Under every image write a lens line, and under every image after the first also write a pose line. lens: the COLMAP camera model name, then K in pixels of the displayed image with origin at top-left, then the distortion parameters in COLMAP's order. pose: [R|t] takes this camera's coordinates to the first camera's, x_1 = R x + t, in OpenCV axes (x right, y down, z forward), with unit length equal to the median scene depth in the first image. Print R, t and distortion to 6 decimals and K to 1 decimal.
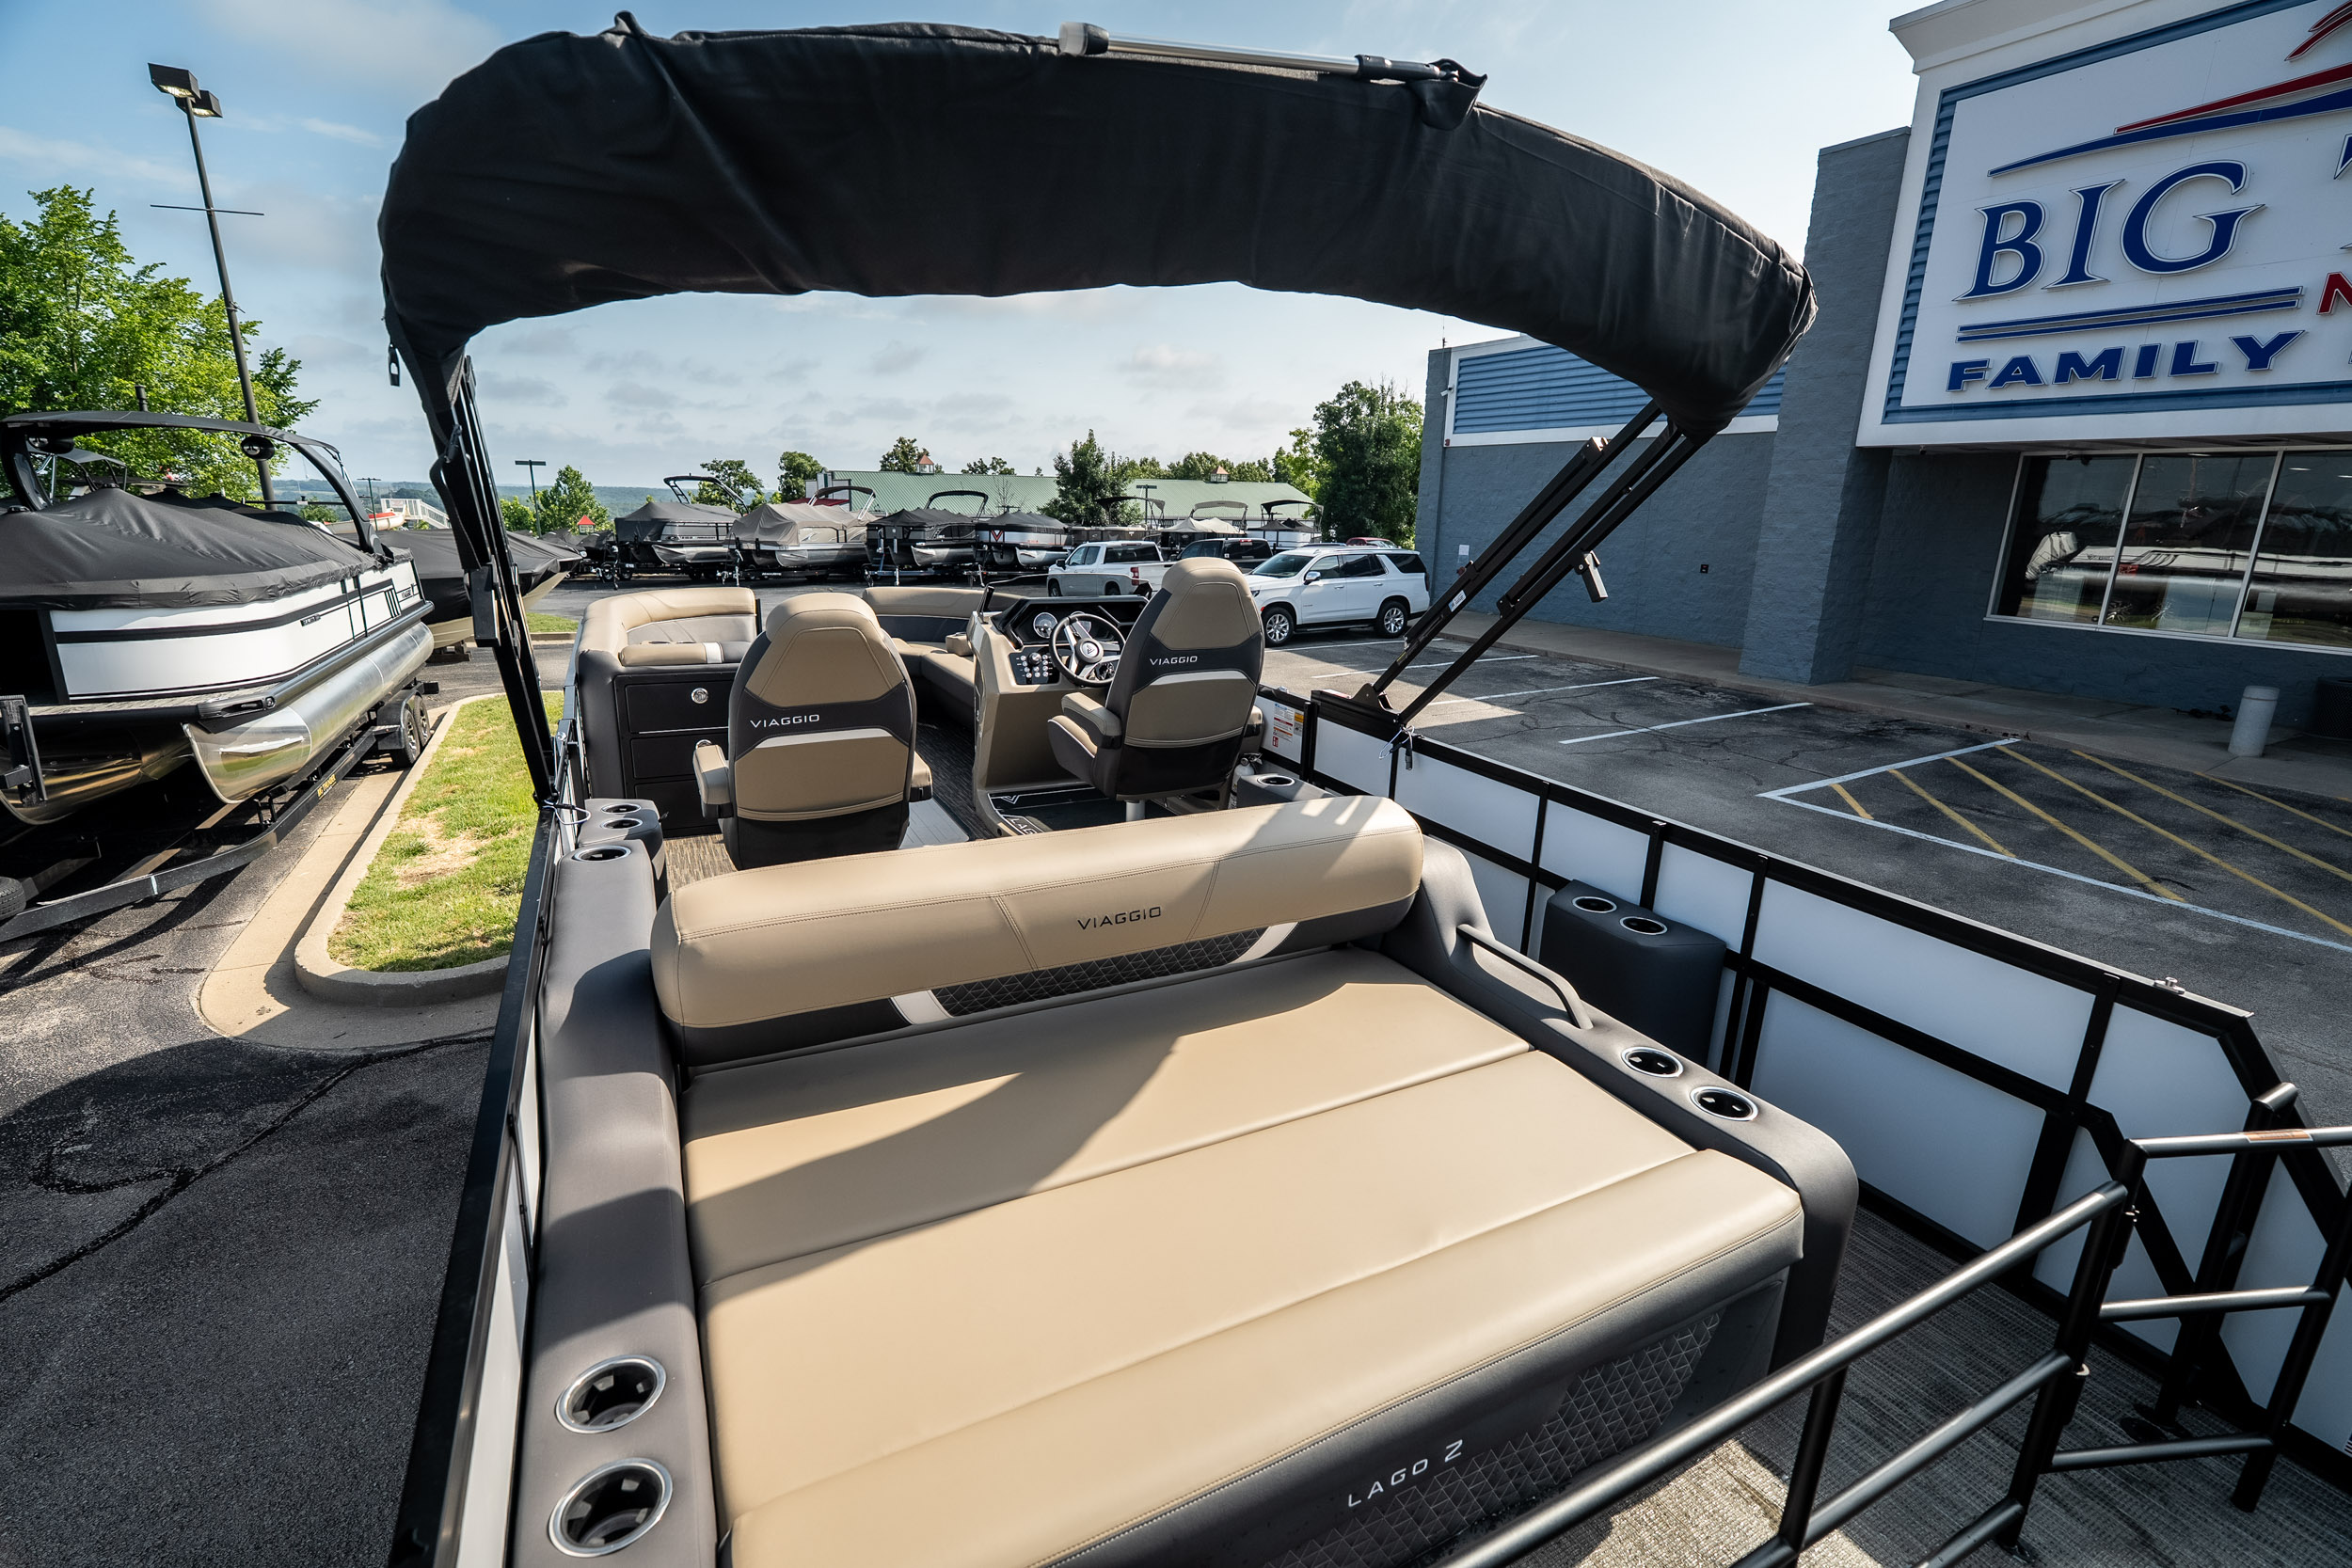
lens RADIAL K [[1048.6, 0, 1179.5], [0, 1048.6, 787.3], [0, 0, 1]] dist [-0.009254, 0.001650]
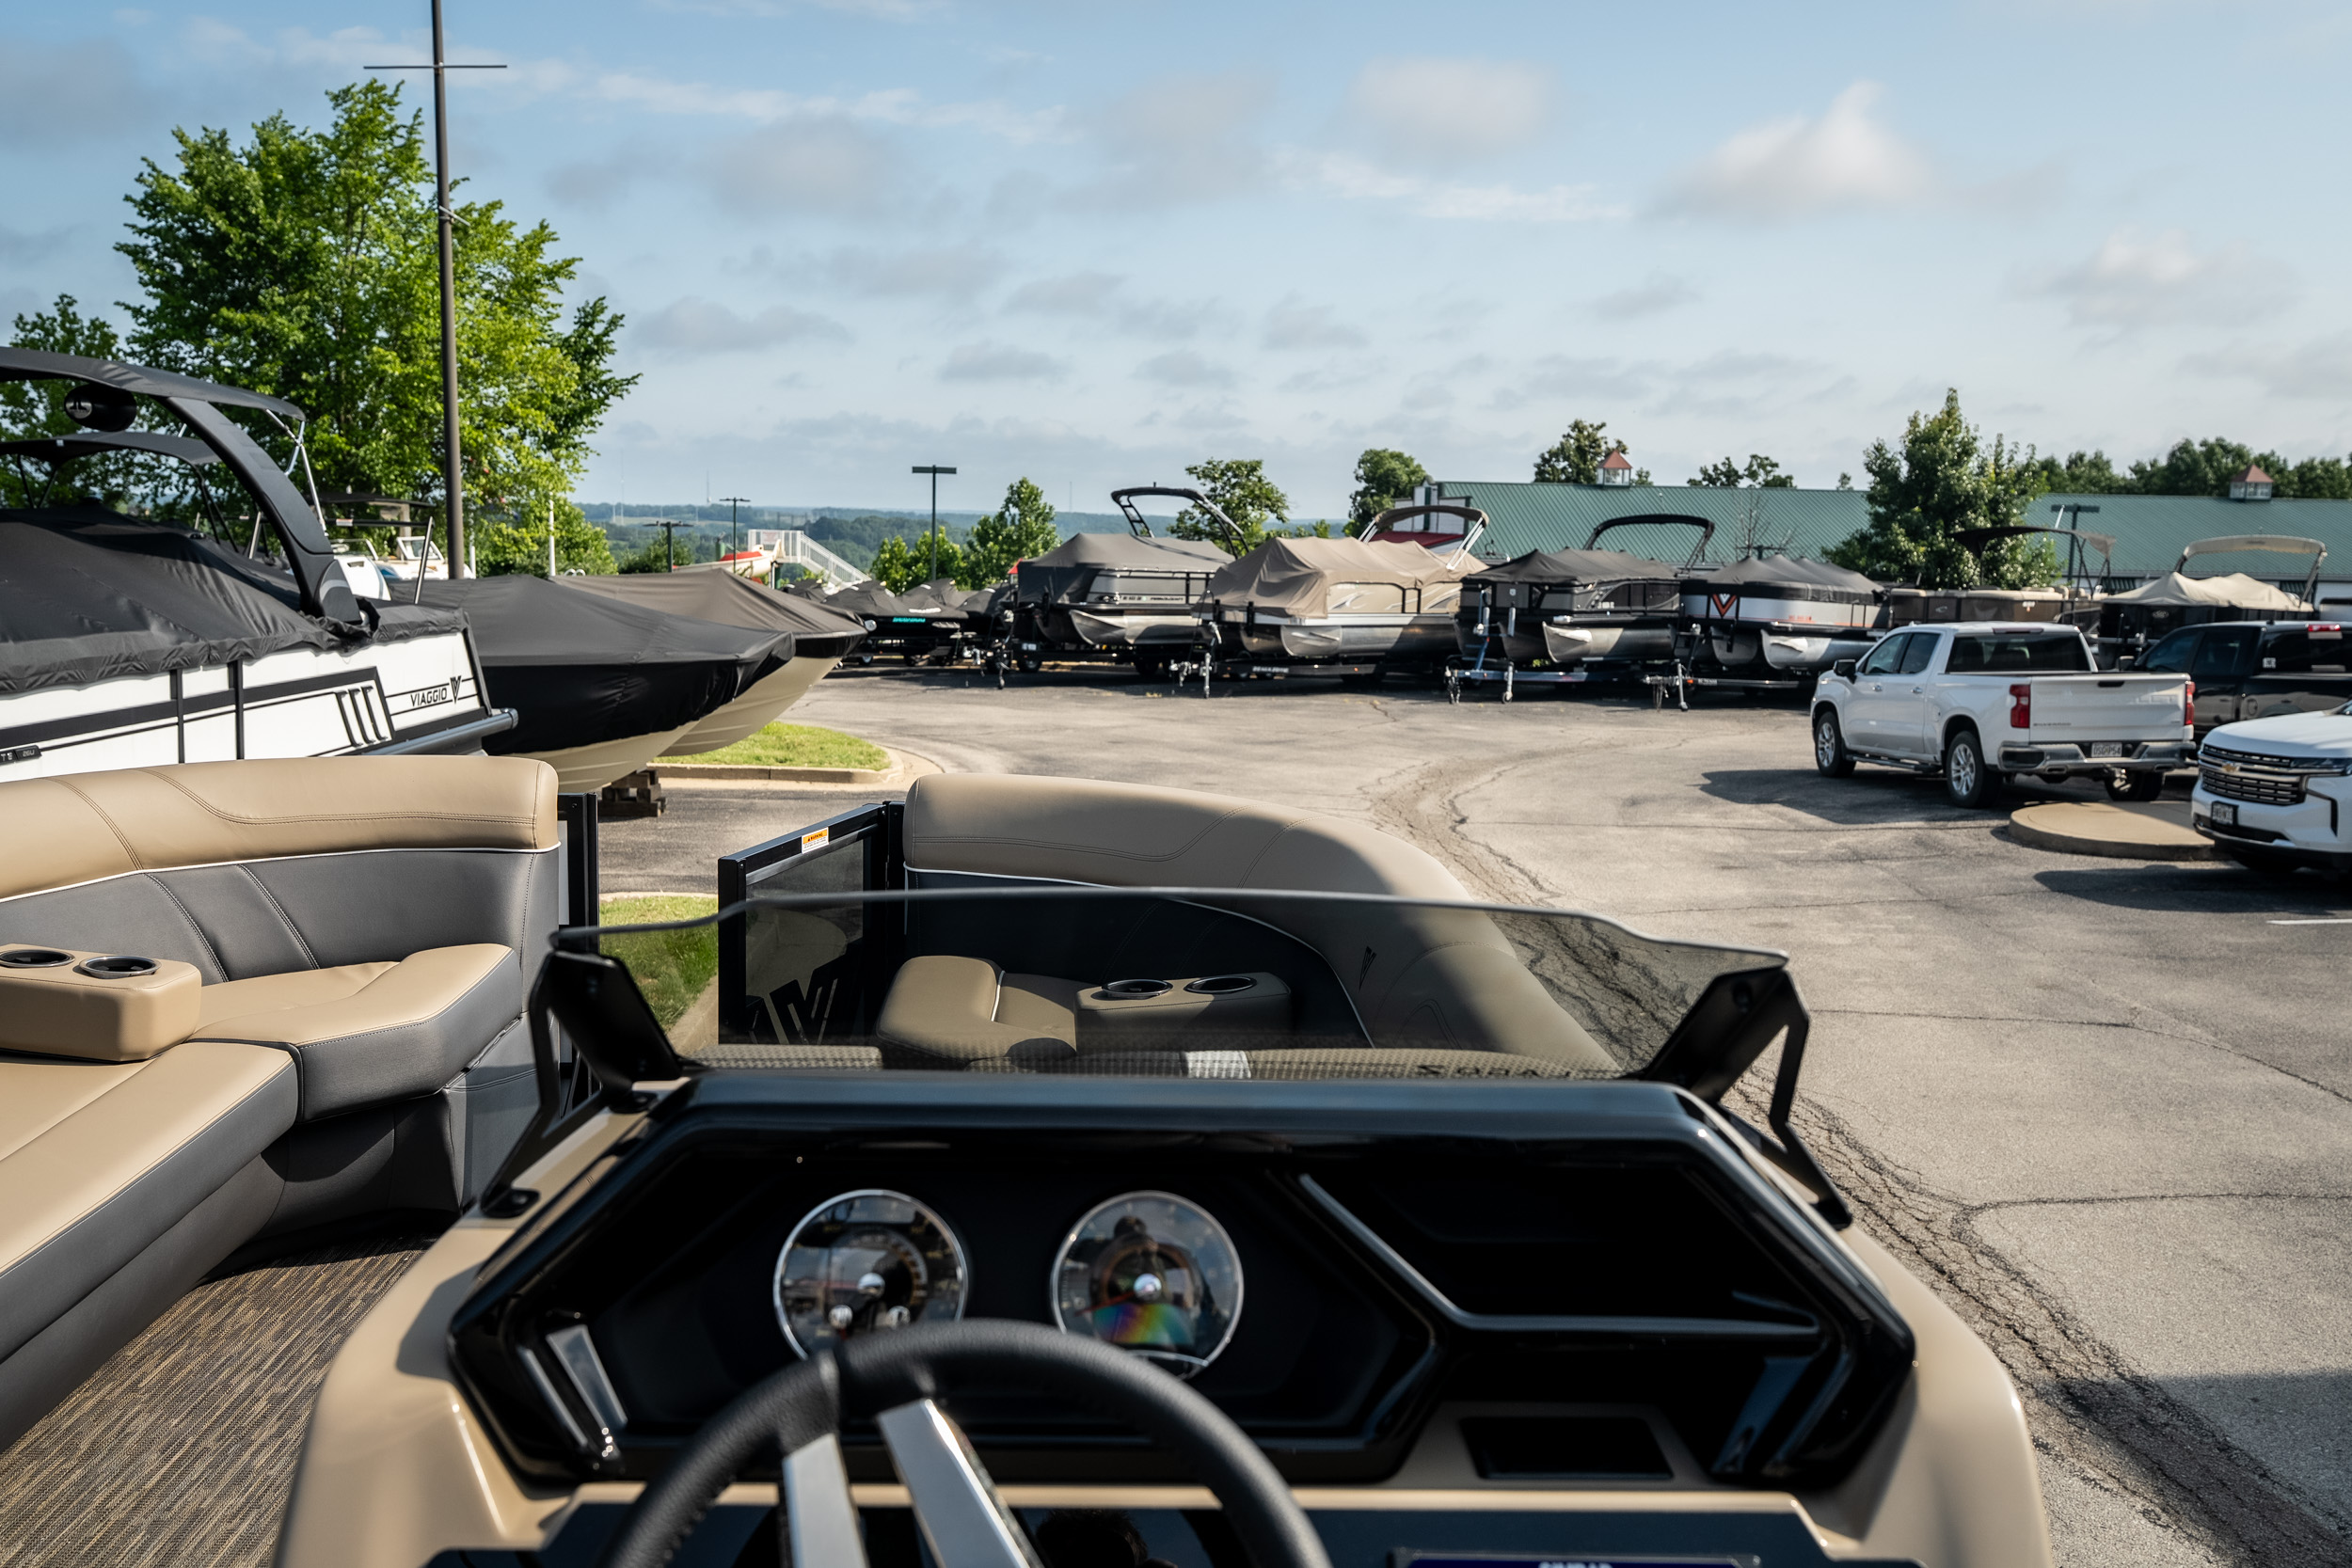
lens RADIAL K [[2007.8, 0, 1181.2], [0, 2007.8, 793.9], [0, 0, 1]] dist [-0.006425, 0.008889]
pose [[0.901180, 0.056738, -0.429716, 0.001486], [-0.116588, 0.986589, -0.114237, -0.026986], [0.417471, 0.153048, 0.895709, 0.110895]]
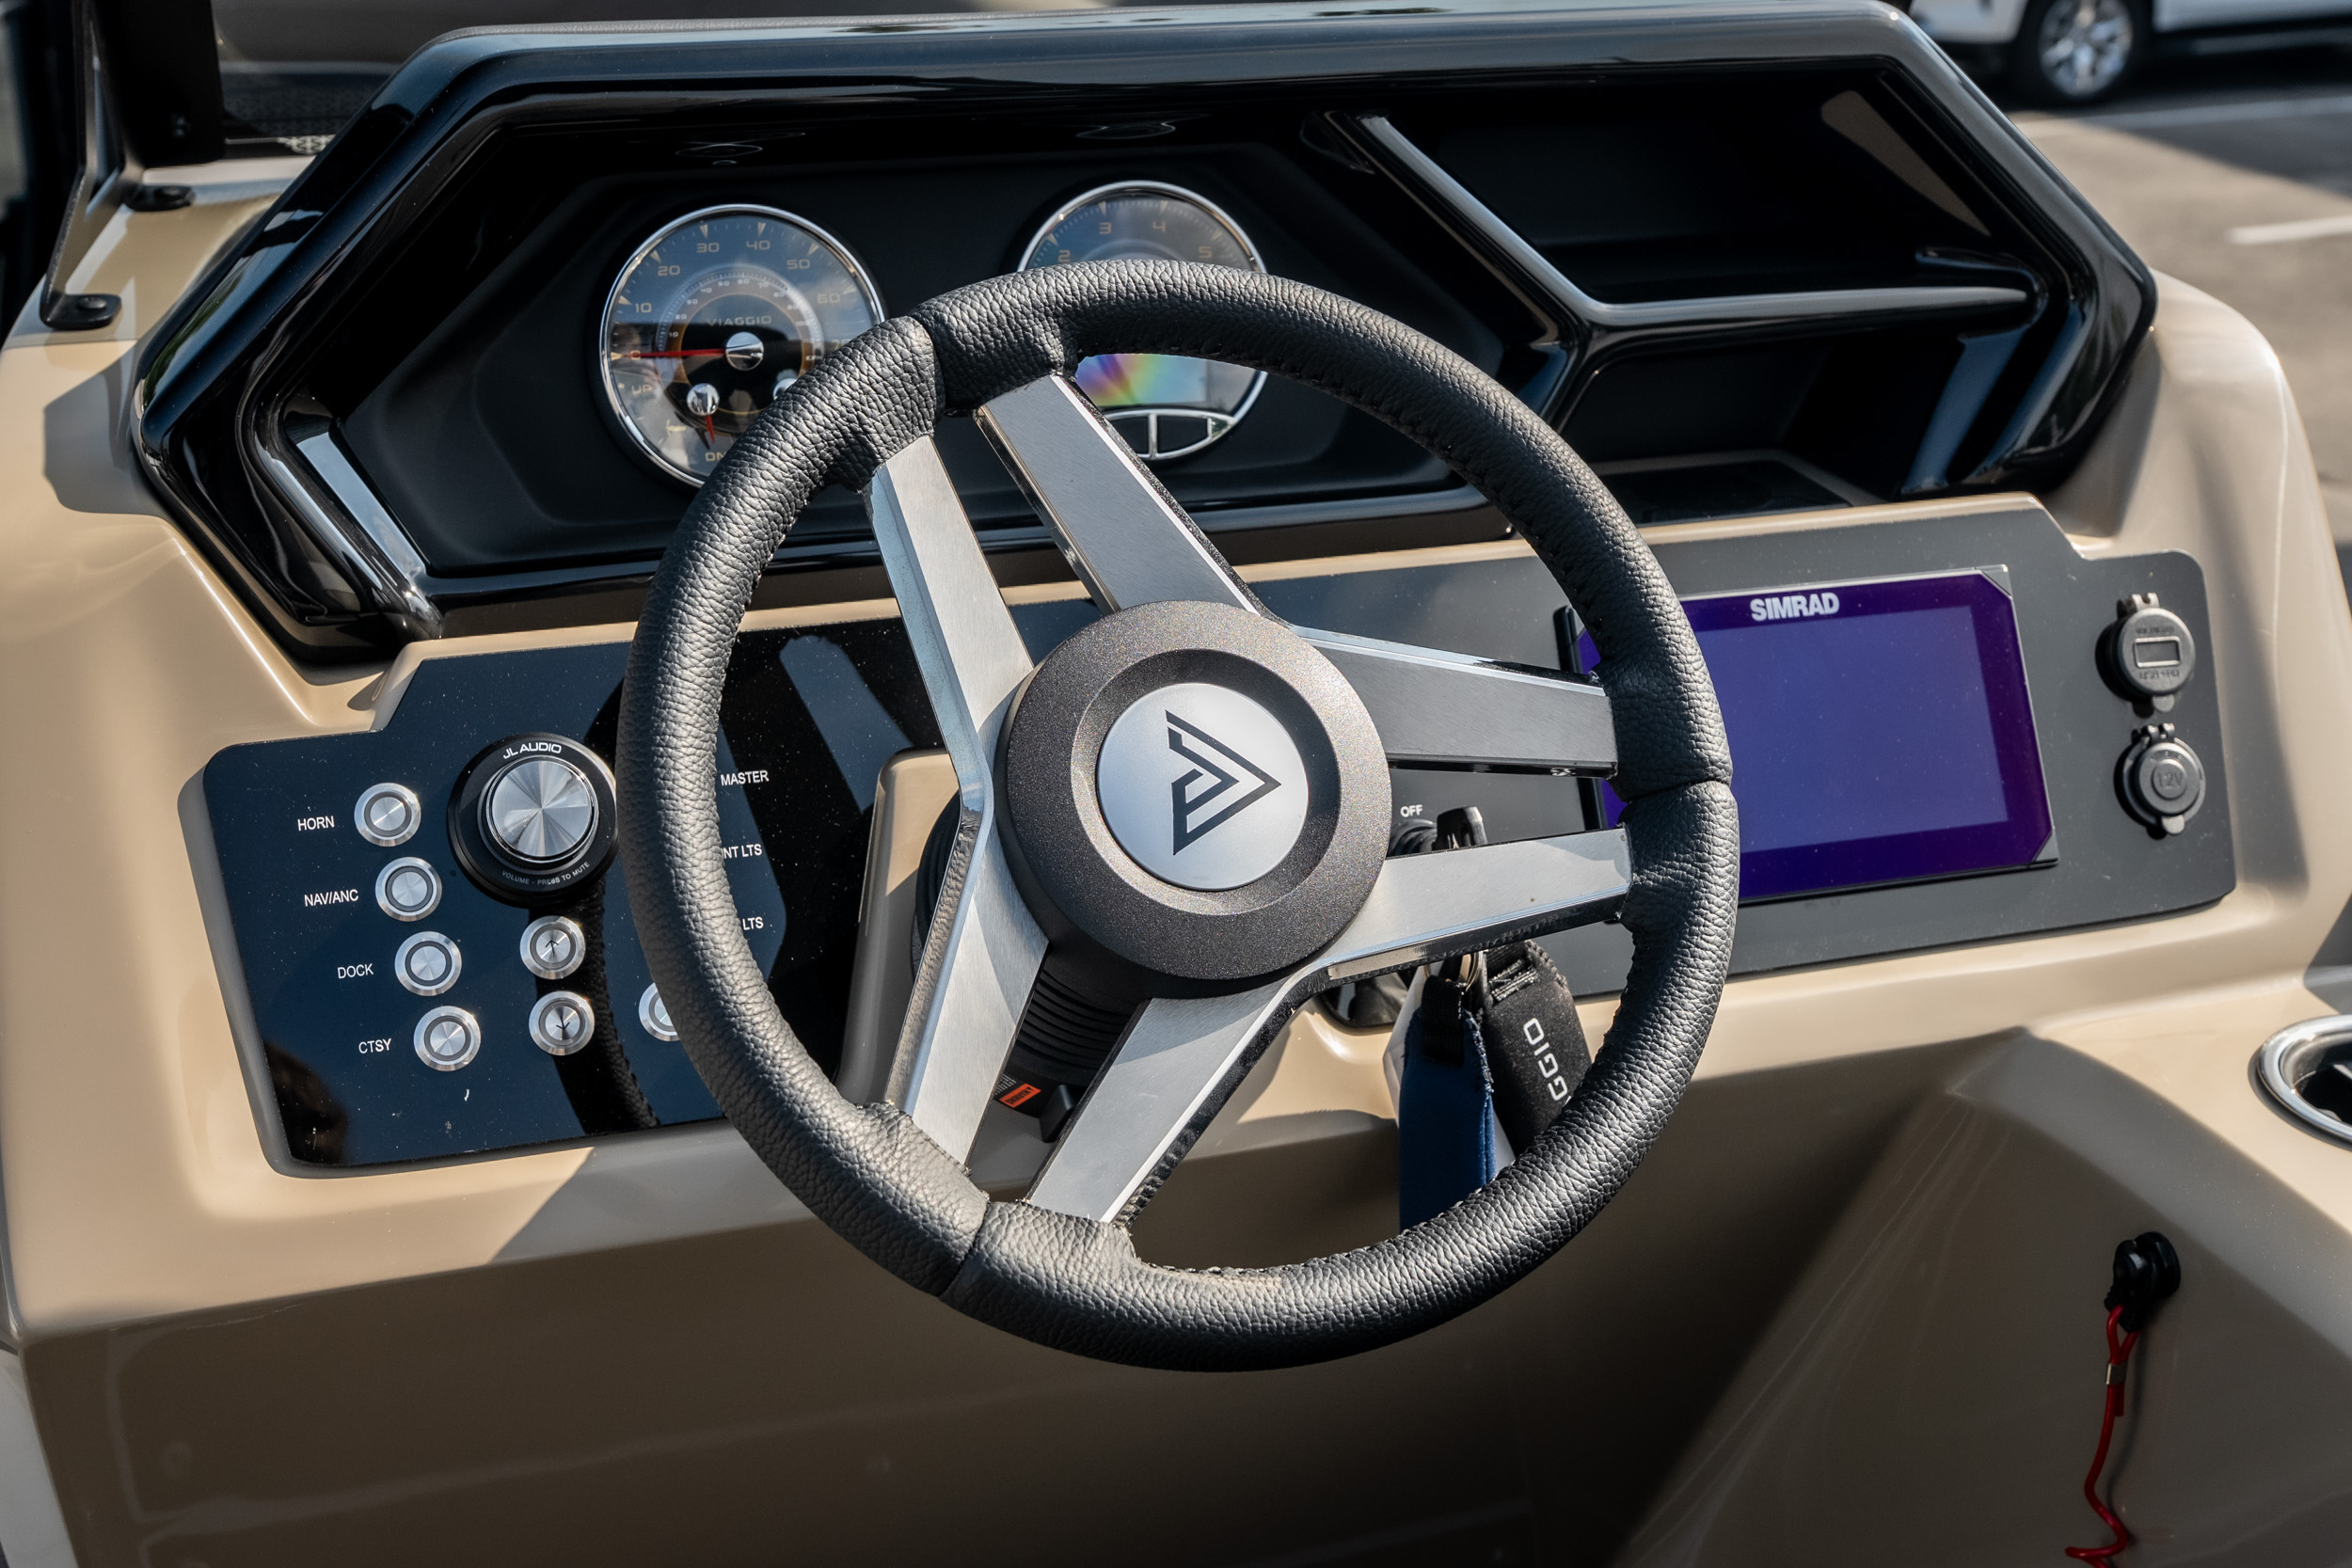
lens RADIAL K [[3102.5, 0, 1182.8], [0, 3102.5, 786.4], [0, 0, 1]] dist [0.020781, 0.000000]
pose [[0.987951, 0.038915, -0.149797, -0.007412], [-0.025026, 0.995304, 0.093510, -0.020301], [0.152732, -0.088634, 0.984285, 0.106230]]
